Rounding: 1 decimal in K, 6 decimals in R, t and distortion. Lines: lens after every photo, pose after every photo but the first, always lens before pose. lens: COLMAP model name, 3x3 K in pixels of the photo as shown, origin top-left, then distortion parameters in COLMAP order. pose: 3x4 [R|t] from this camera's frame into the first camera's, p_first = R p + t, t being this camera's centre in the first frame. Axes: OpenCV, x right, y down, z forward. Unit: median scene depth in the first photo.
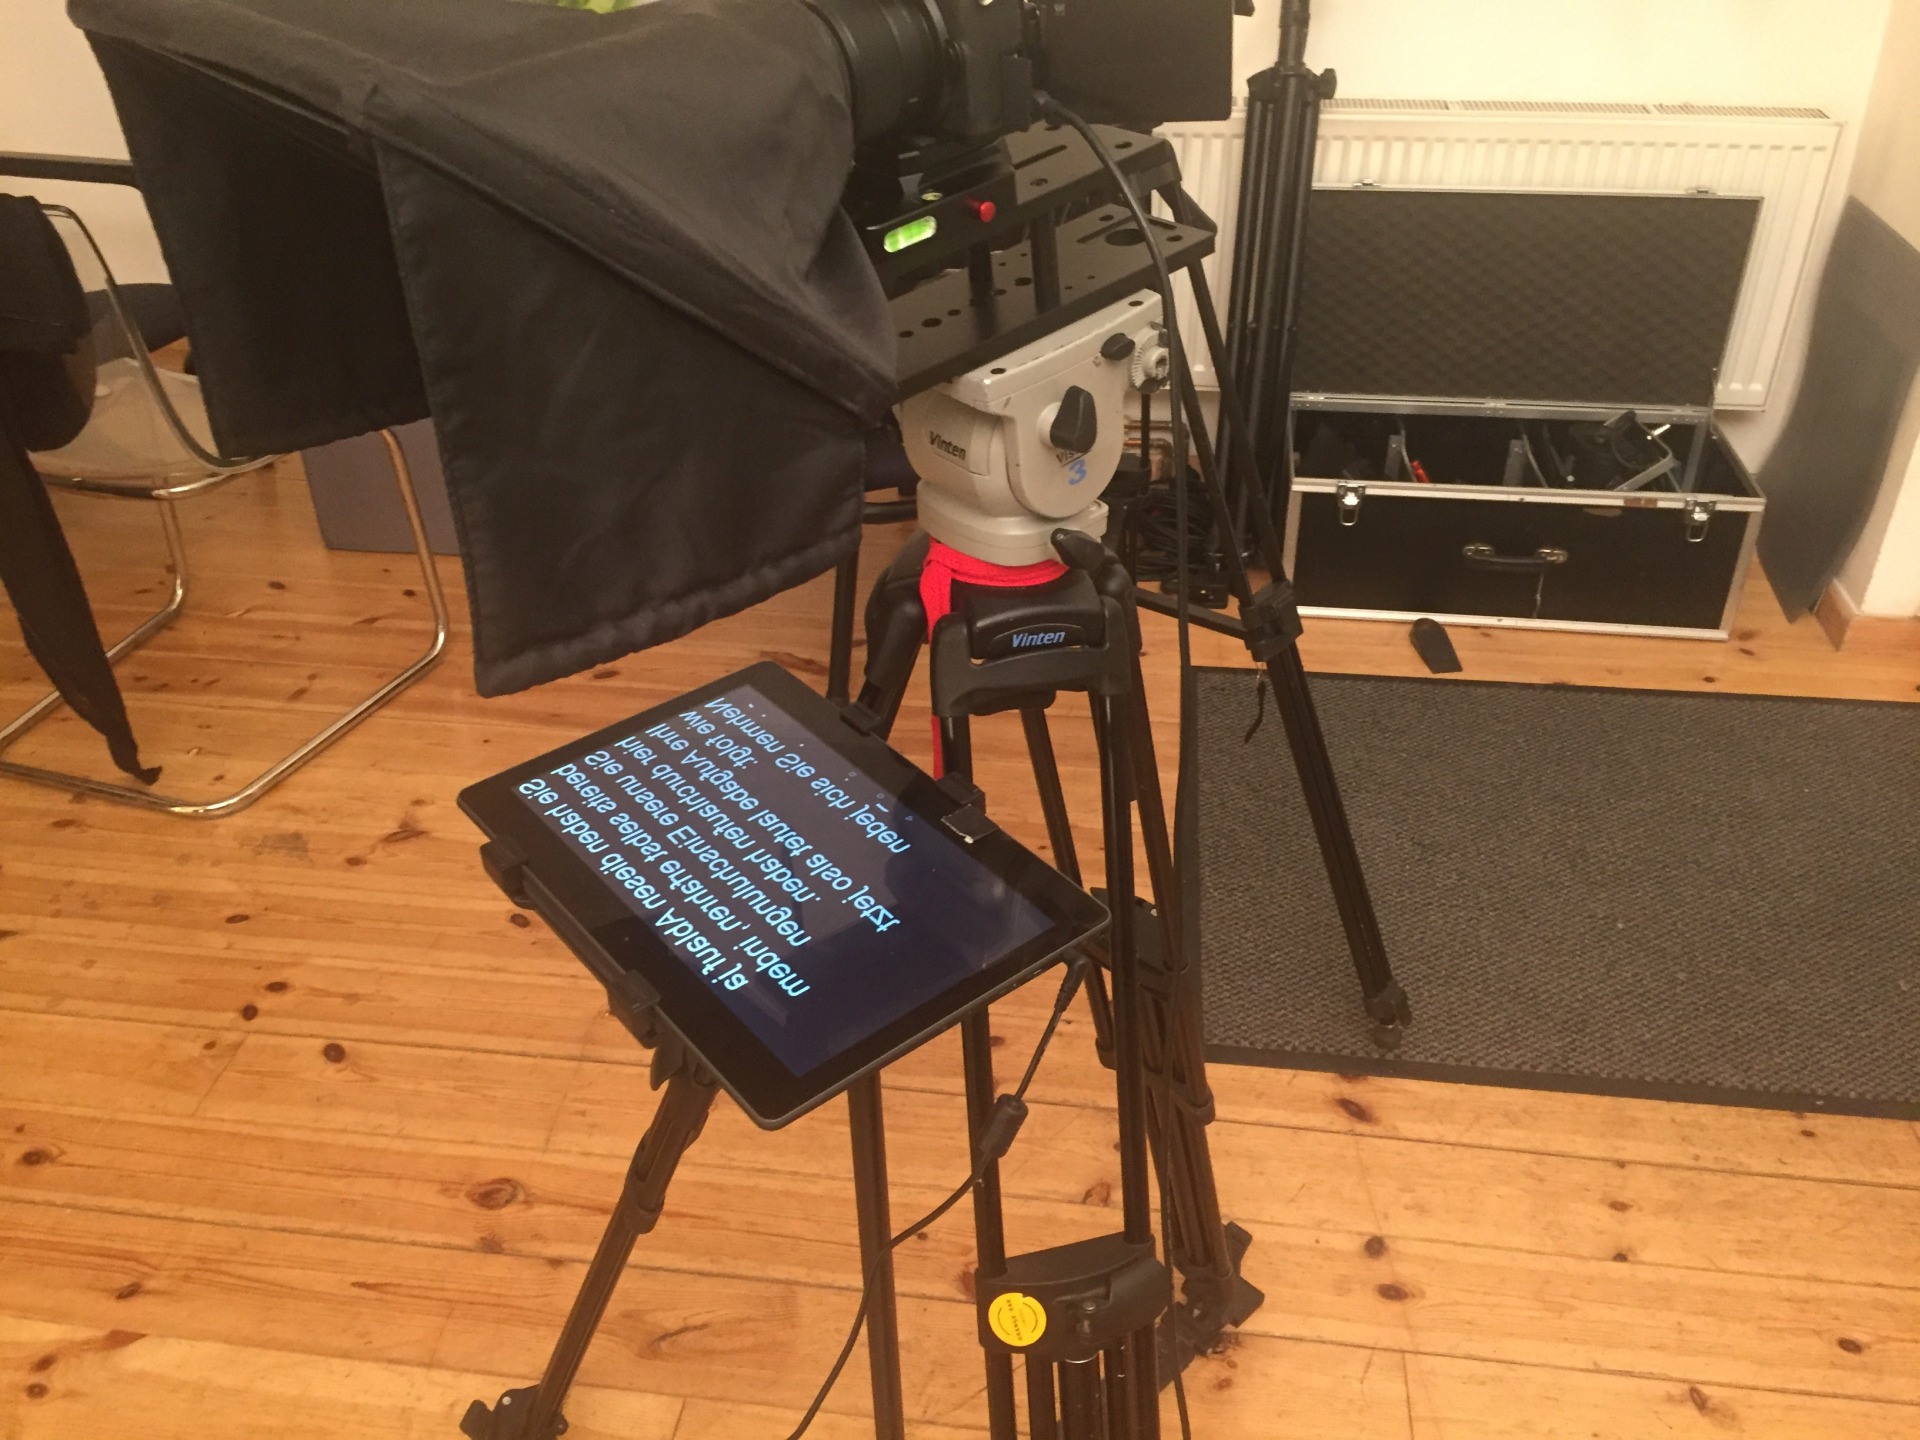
lens RADIAL K [[1646.5, 0, 958.8], [0, 1646.5, 749.2], [0, 0, 1]] dist [0.105315, -0.157371]
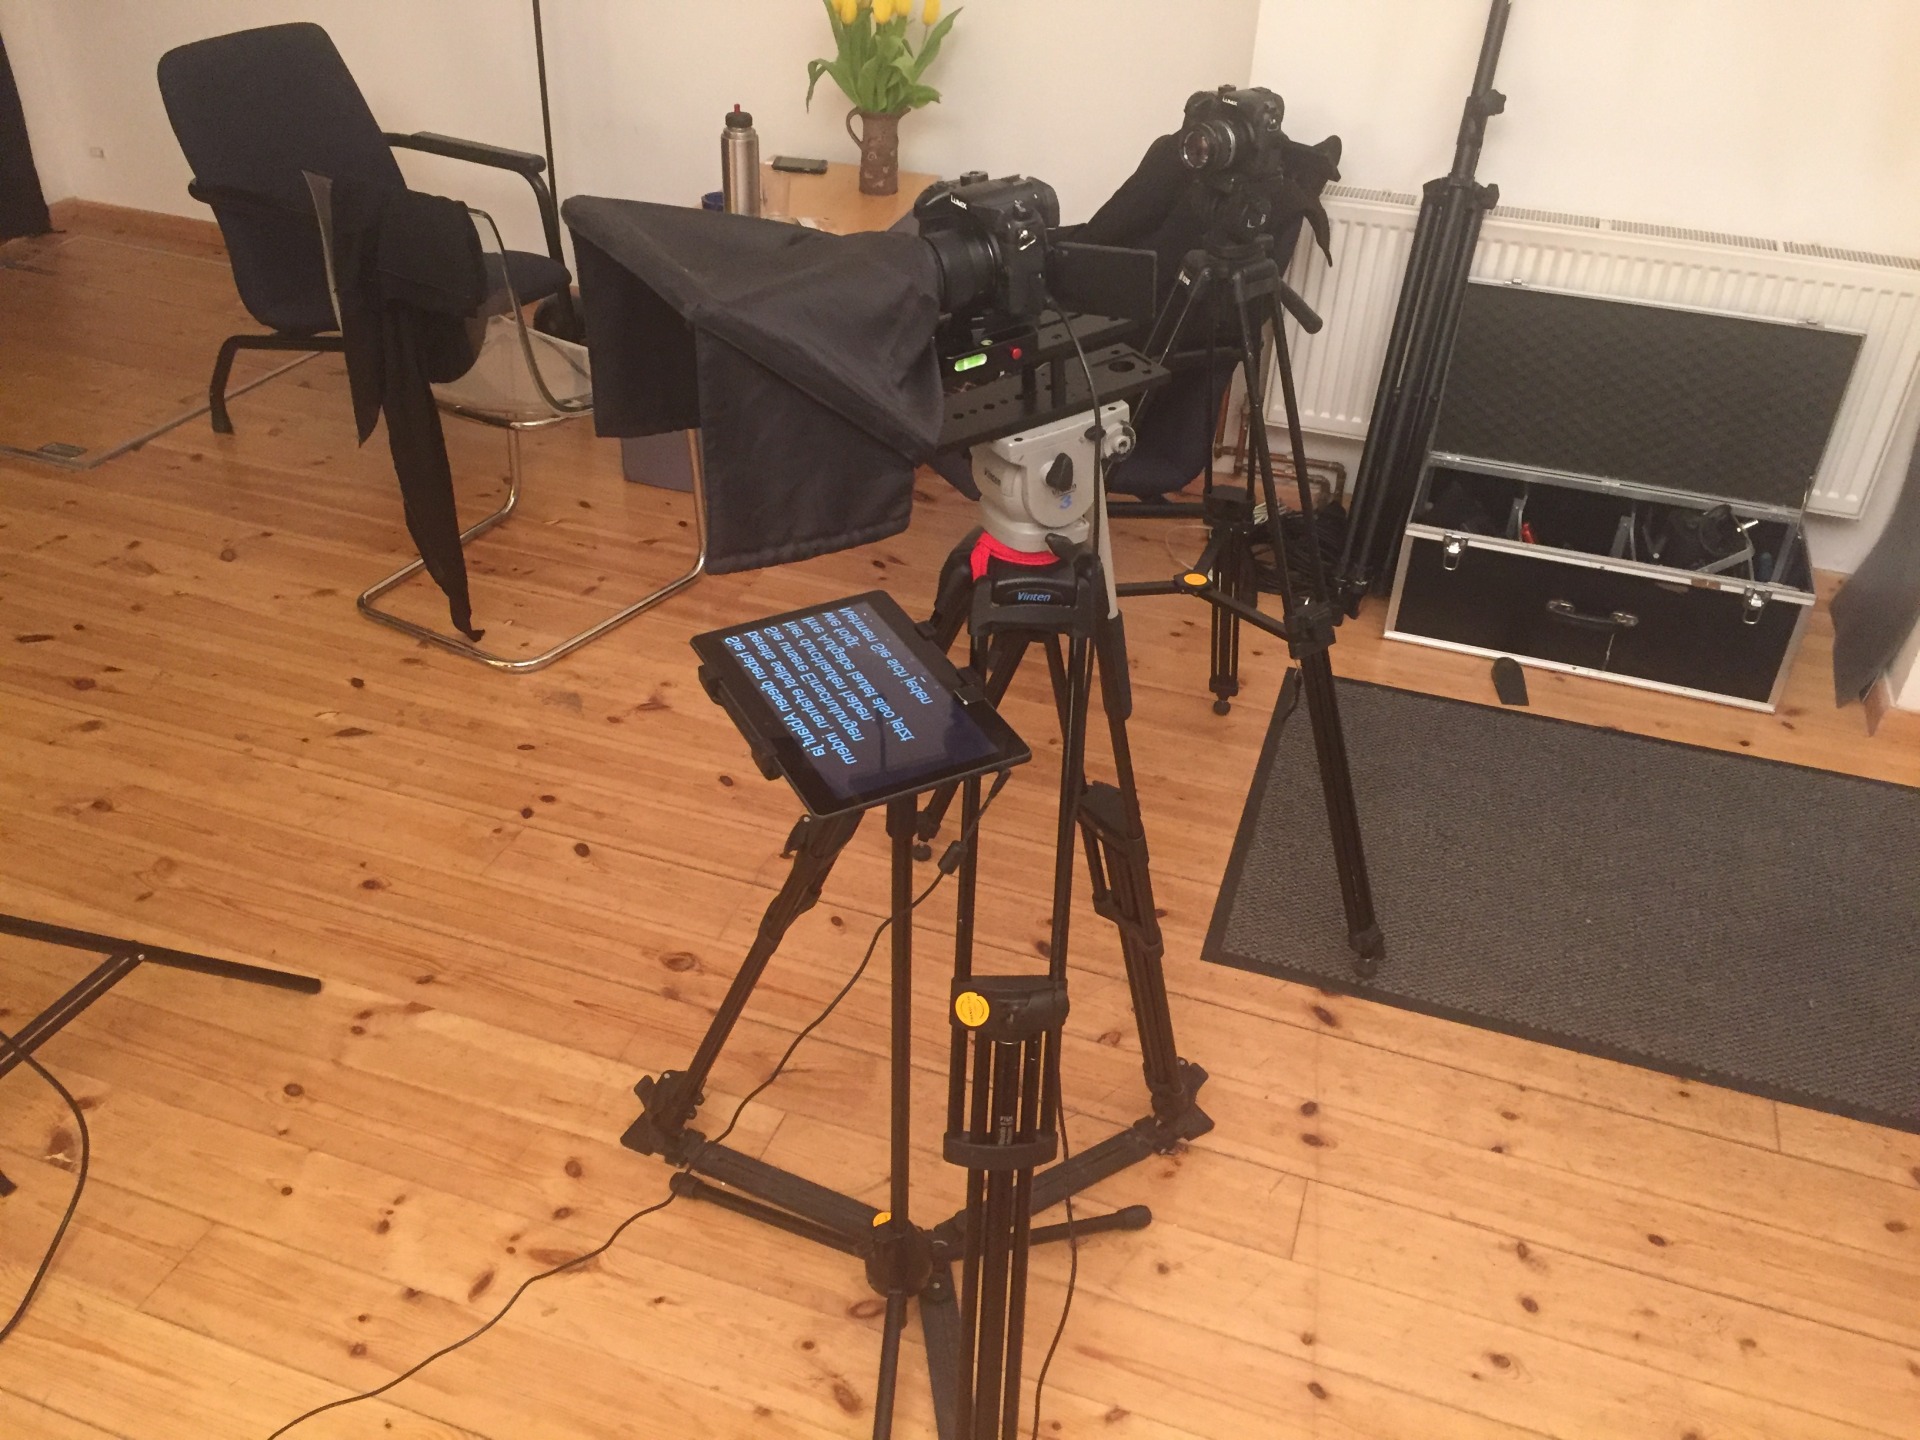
lens RADIAL K [[1646.5, 0, 958.8], [0, 1646.5, 749.2], [0, 0, 1]] dist [0.105315, -0.157371]
pose [[0.979244, 0.149781, -0.136551, 0.105576], [-0.148715, 0.988716, 0.018033, 0.031583], [0.137711, 0.002648, 0.990469, -0.315382]]
